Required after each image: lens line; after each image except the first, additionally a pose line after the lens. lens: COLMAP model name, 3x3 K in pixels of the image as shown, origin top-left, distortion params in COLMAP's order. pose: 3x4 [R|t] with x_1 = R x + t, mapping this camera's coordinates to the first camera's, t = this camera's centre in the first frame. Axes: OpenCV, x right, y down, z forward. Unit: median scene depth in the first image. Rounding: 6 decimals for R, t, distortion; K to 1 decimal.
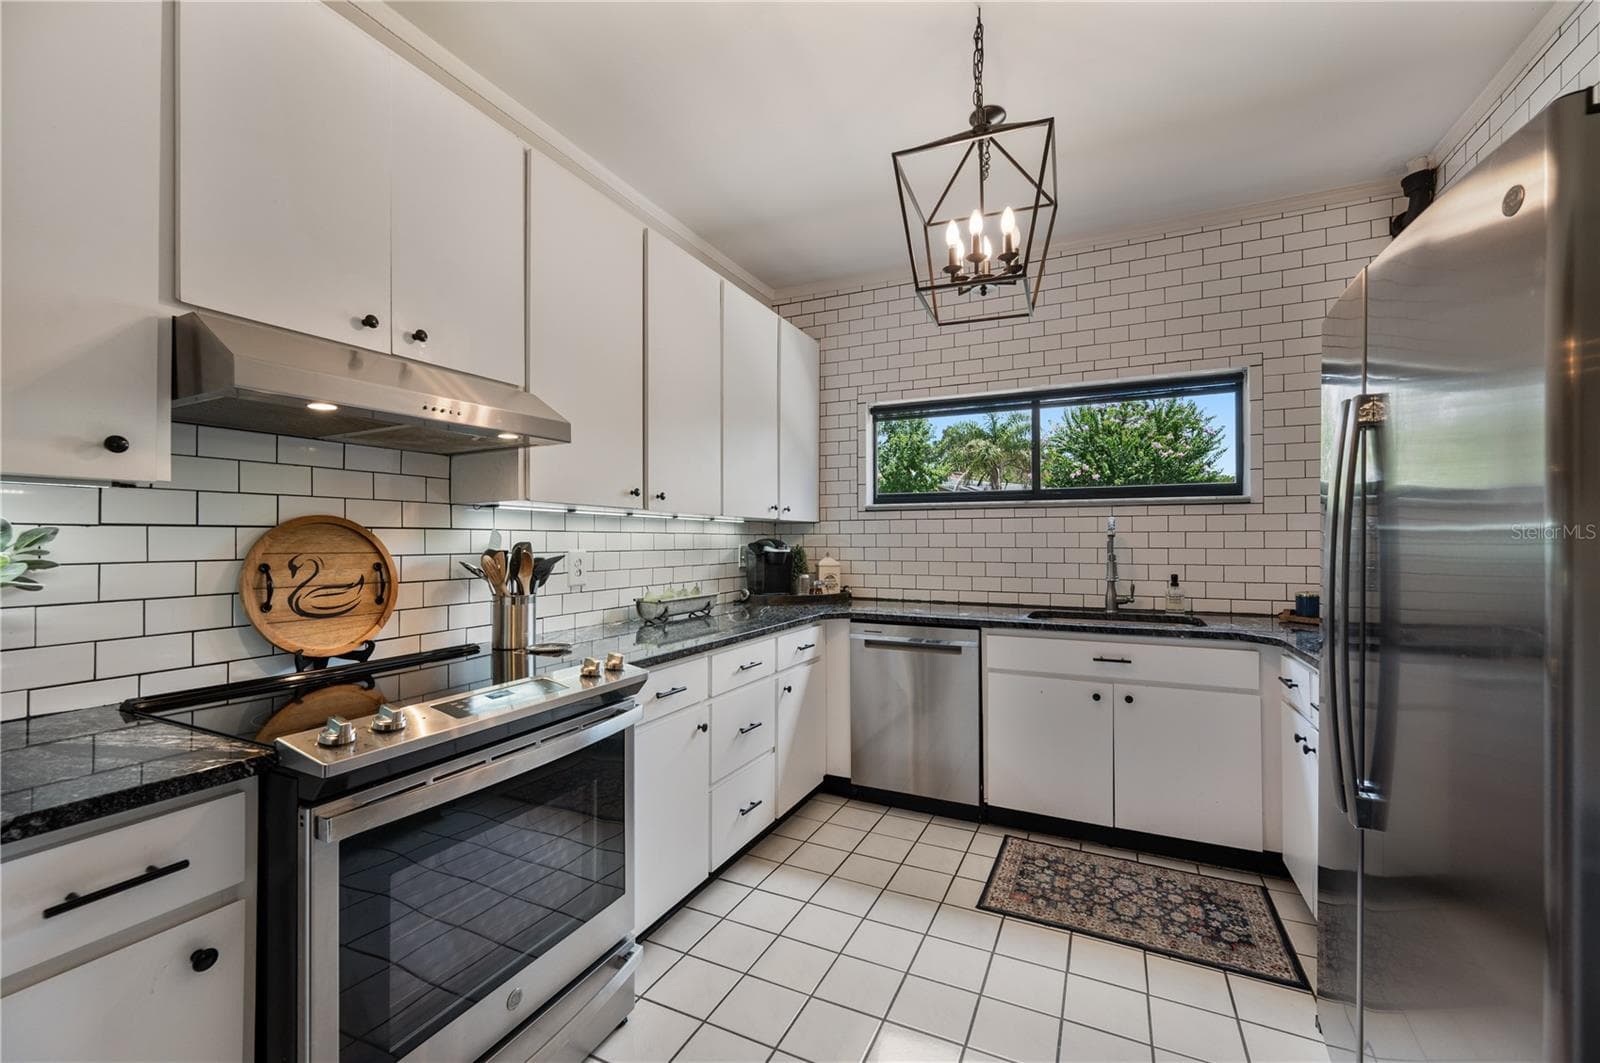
lens RADIAL K [[647.7, 0, 825.9], [0, 647.7, 536.2], [0, 0, 1]] dist [0.001922, -0.001643]
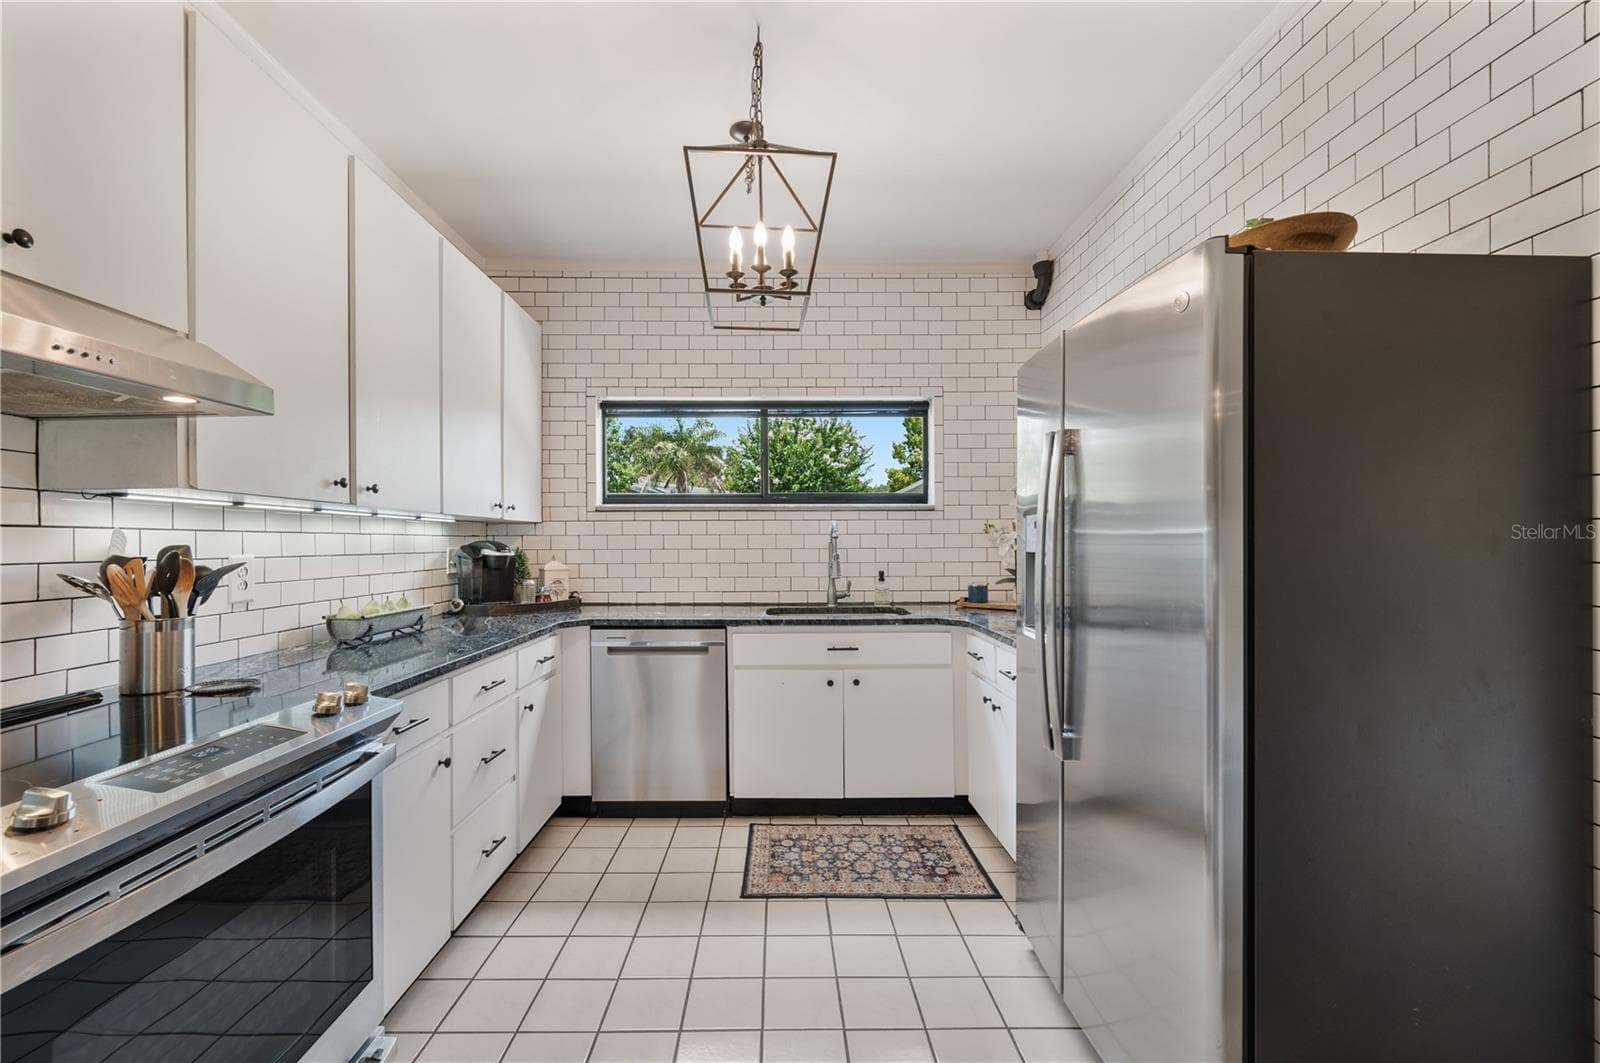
lens RADIAL K [[647.7, 0, 805.4], [0, 647.7, 541.0], [0, 0, 1]] dist [0.001922, -0.001643]
pose [[0.901465, -0.001611, 0.432849, -0.119002], [-0.000107, 0.999992, 0.003945, 0.001210], [-0.432852, -0.003603, 0.901458, 0.027370]]
